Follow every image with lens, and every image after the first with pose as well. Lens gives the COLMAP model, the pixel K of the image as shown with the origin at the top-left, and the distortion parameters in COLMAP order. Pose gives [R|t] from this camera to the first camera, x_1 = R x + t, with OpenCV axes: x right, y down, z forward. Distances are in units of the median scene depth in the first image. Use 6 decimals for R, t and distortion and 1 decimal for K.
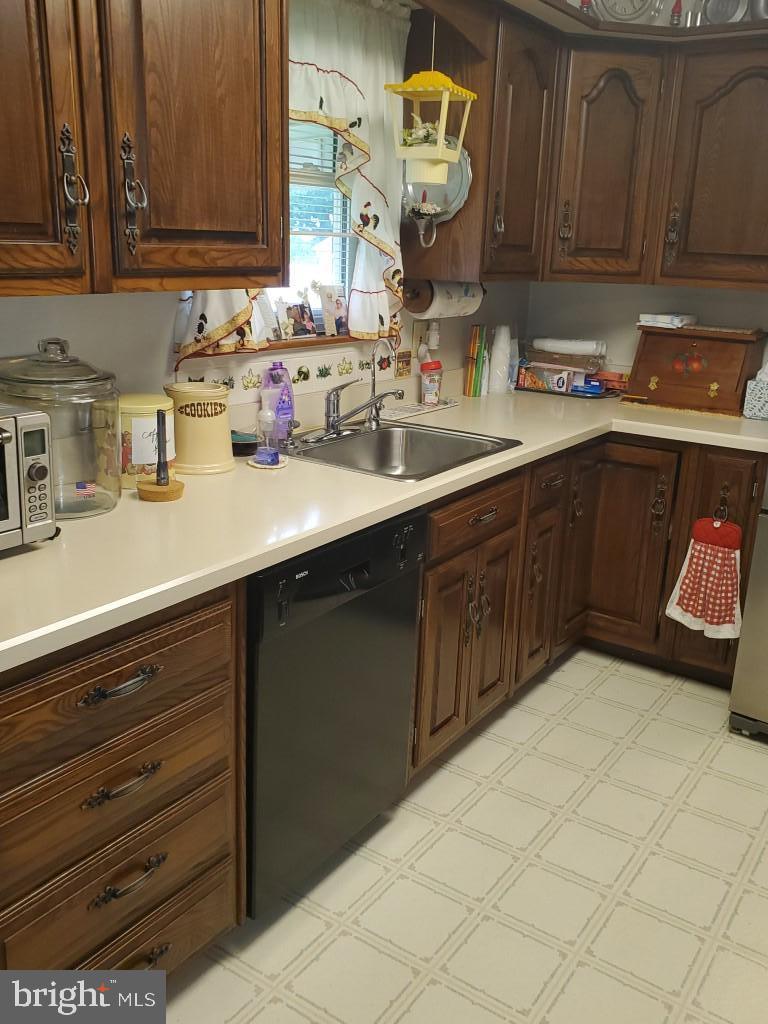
lens RADIAL K [[919.4, 0, 384.0], [0, 919.4, 512.0], [0, 0, 1]] dist [0.092381, -0.187272]
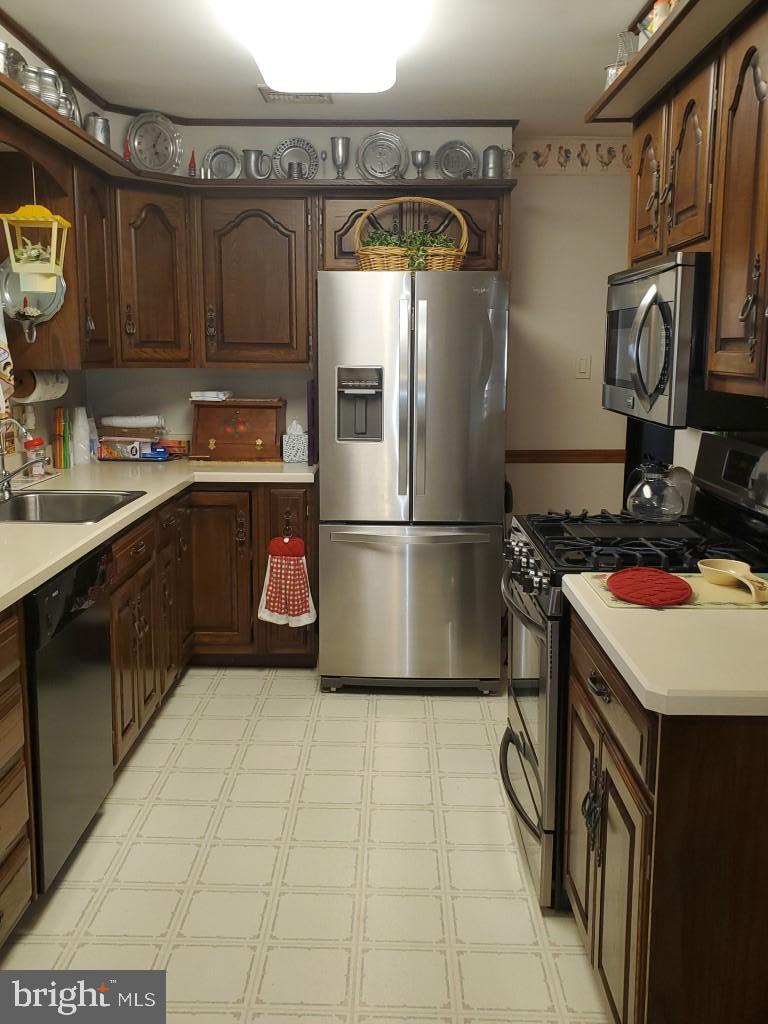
lens RADIAL K [[919.4, 0, 384.0], [0, 919.4, 512.0], [0, 0, 1]] dist [0.092381, -0.187272]
pose [[0.832601, -0.126877, 0.539145, -0.226654], [0.178203, 0.983015, -0.043866, 0.054633], [-0.524423, 0.132600, 0.841070, -0.189790]]
